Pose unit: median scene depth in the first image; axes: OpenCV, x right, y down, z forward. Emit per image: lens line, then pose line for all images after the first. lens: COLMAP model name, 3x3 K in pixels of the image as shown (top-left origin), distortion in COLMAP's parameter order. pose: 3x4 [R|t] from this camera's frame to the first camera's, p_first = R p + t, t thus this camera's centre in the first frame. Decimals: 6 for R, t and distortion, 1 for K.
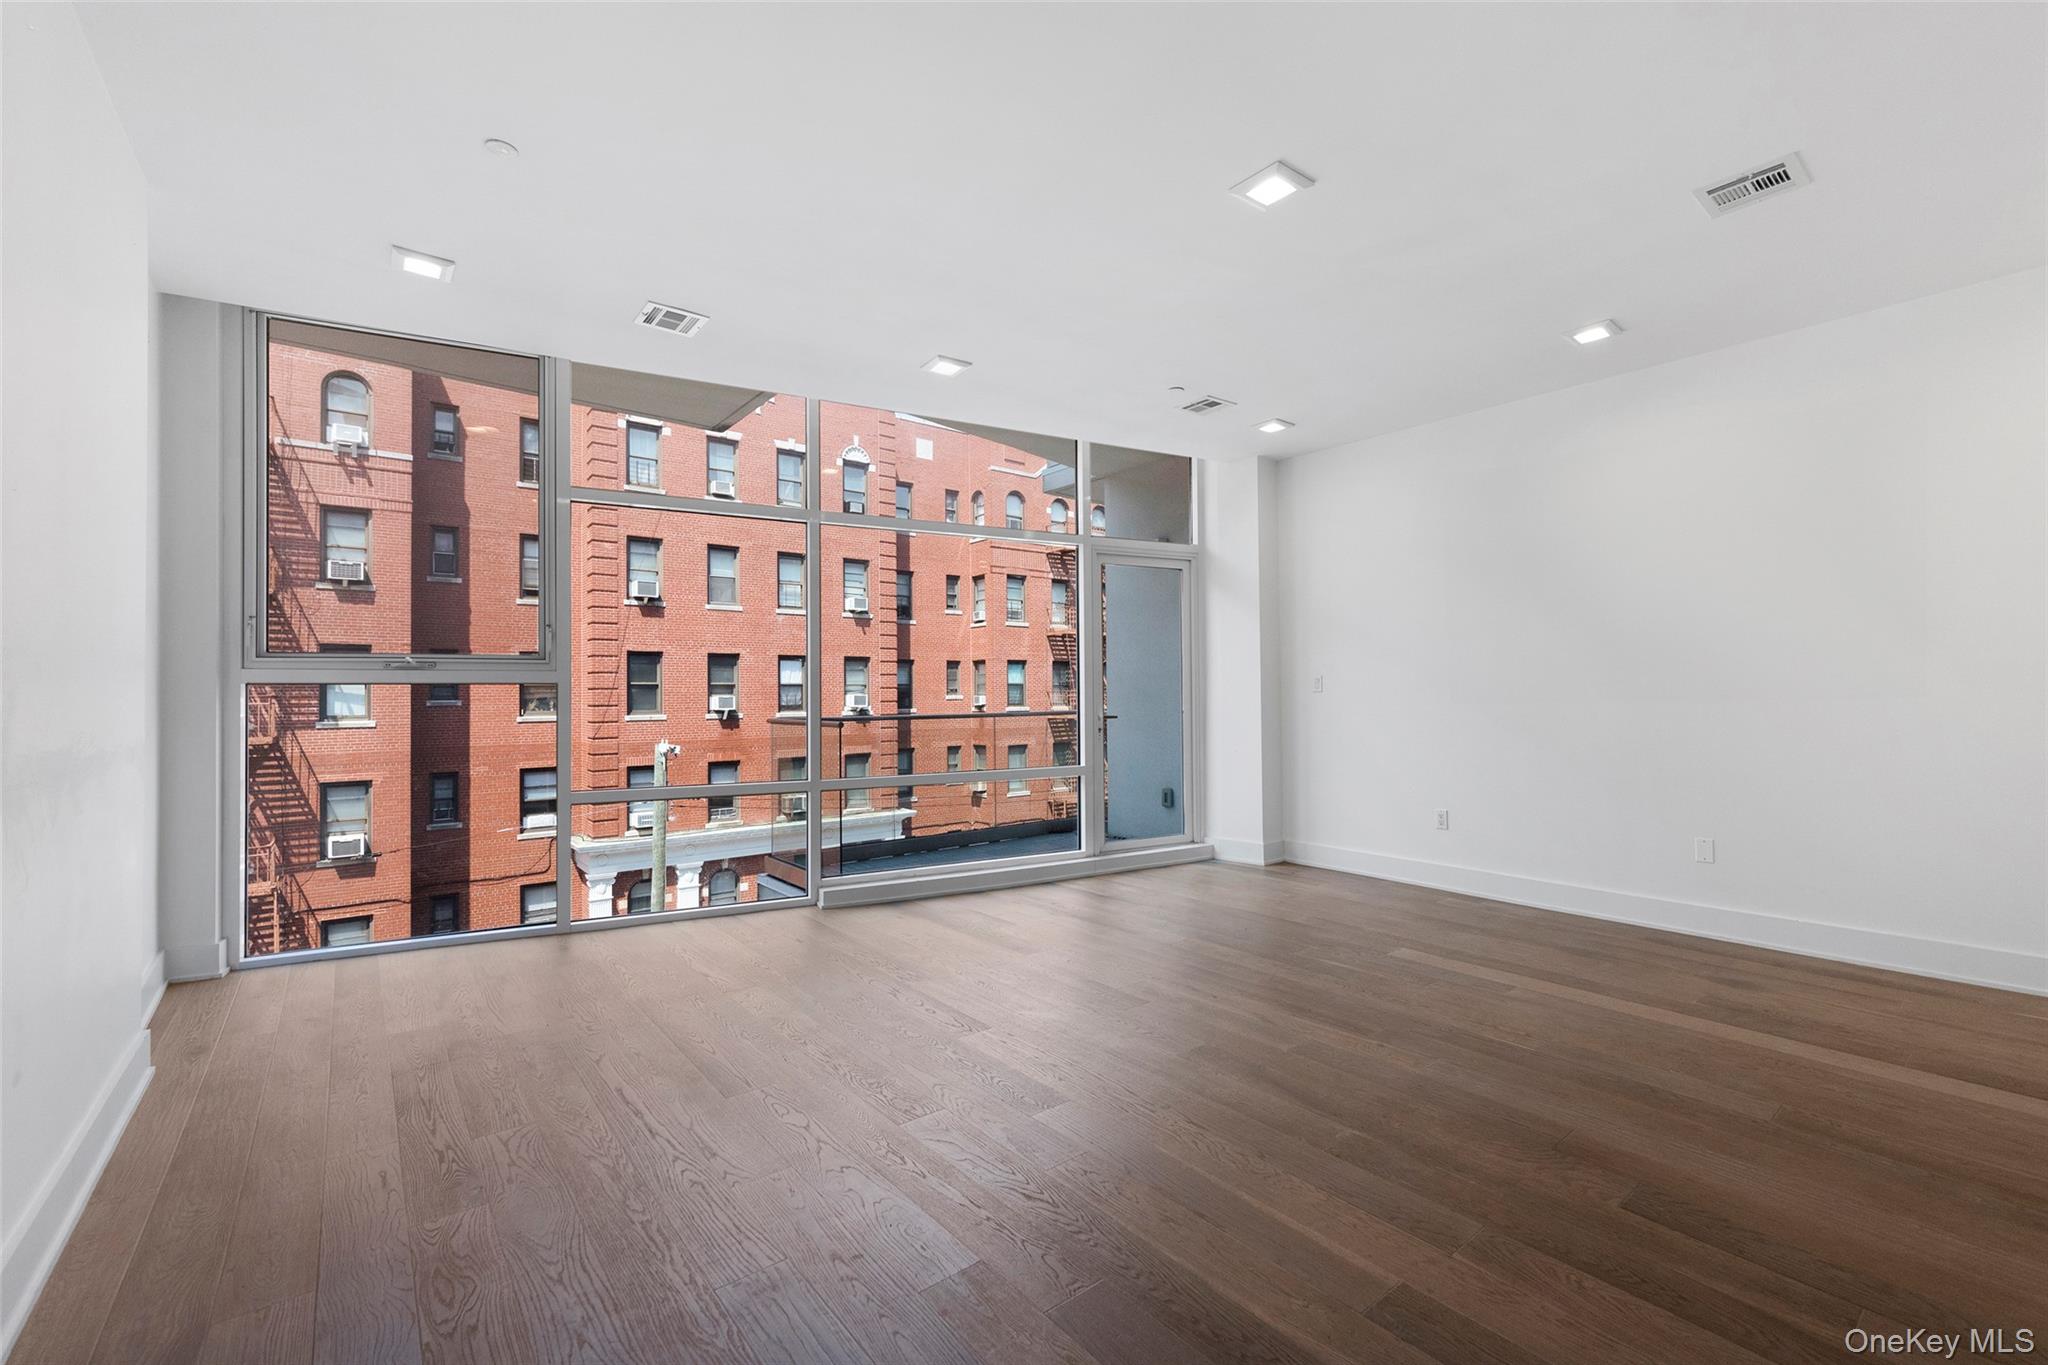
lens RADIAL K [[850.6, 0, 1020.5], [0, 850.6, 689.8], [0, 0, 1]] dist [-0.001947, 0.000007]
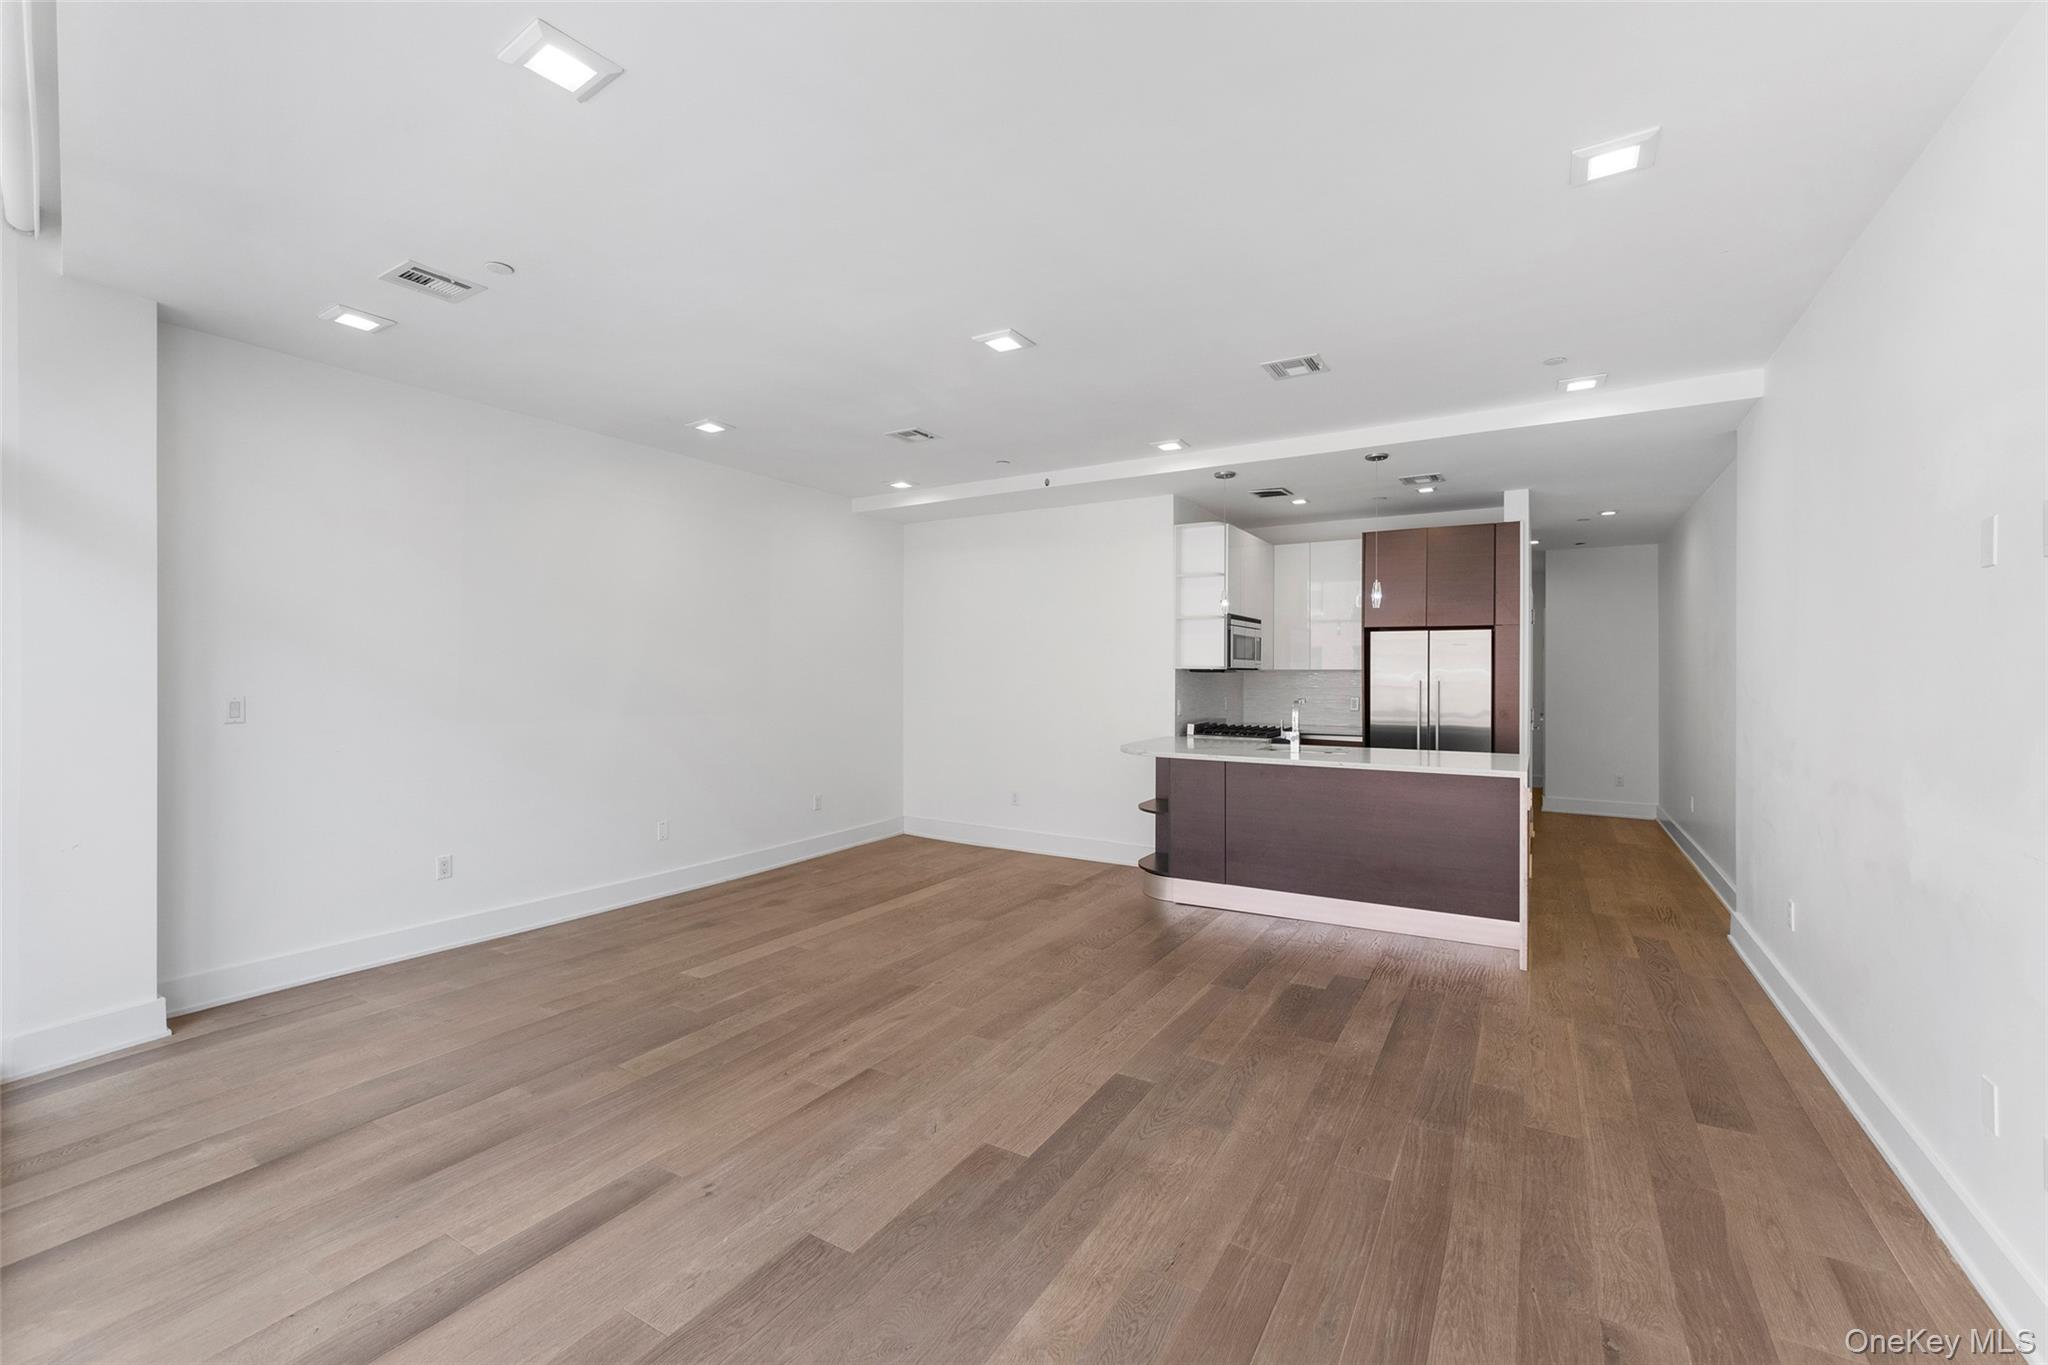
lens RADIAL K [[882.2, 0, 1032.0], [0, 882.2, 674.7], [0, 0, 1]] dist [-0.003590, -0.000189]
pose [[-0.355493, -0.003807, 0.934671, -0.146993], [-0.005561, 0.999983, 0.001958, -0.012323], [-0.934662, -0.004502, -0.355508, 0.211313]]
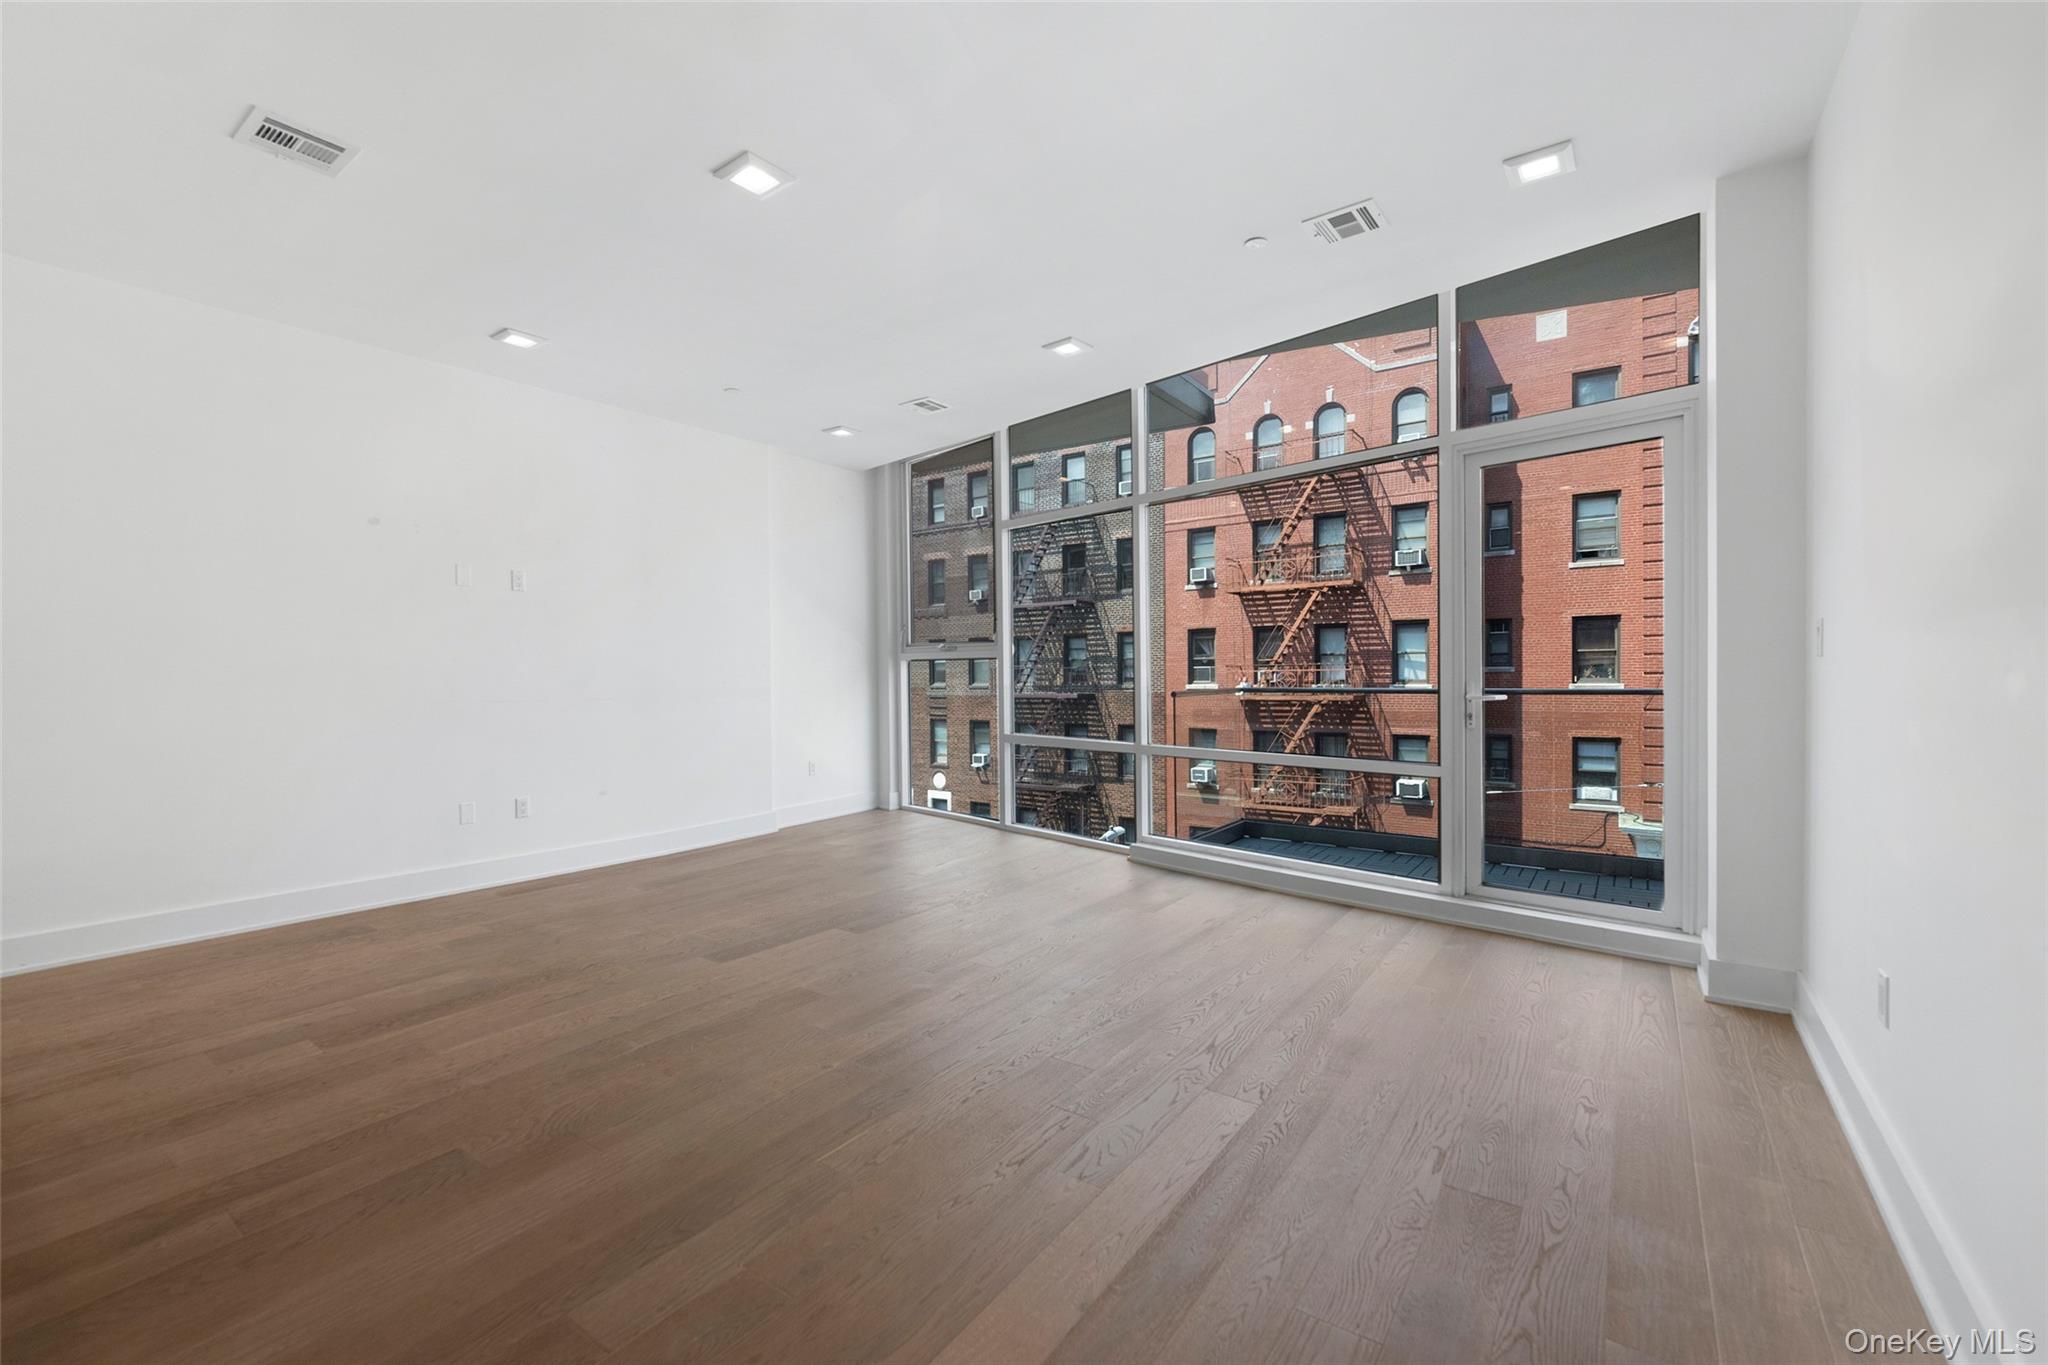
lens RADIAL K [[850.6, 0, 1031.7], [0, 850.6, 700.9], [0, 0, 1]] dist [-0.001947, 0.000007]
pose [[0.287562, 0.039618, -0.956942, 0.204481], [0.012417, 0.998906, 0.045087, -0.000331], [0.957681, -0.024847, 0.286756, 0.148514]]
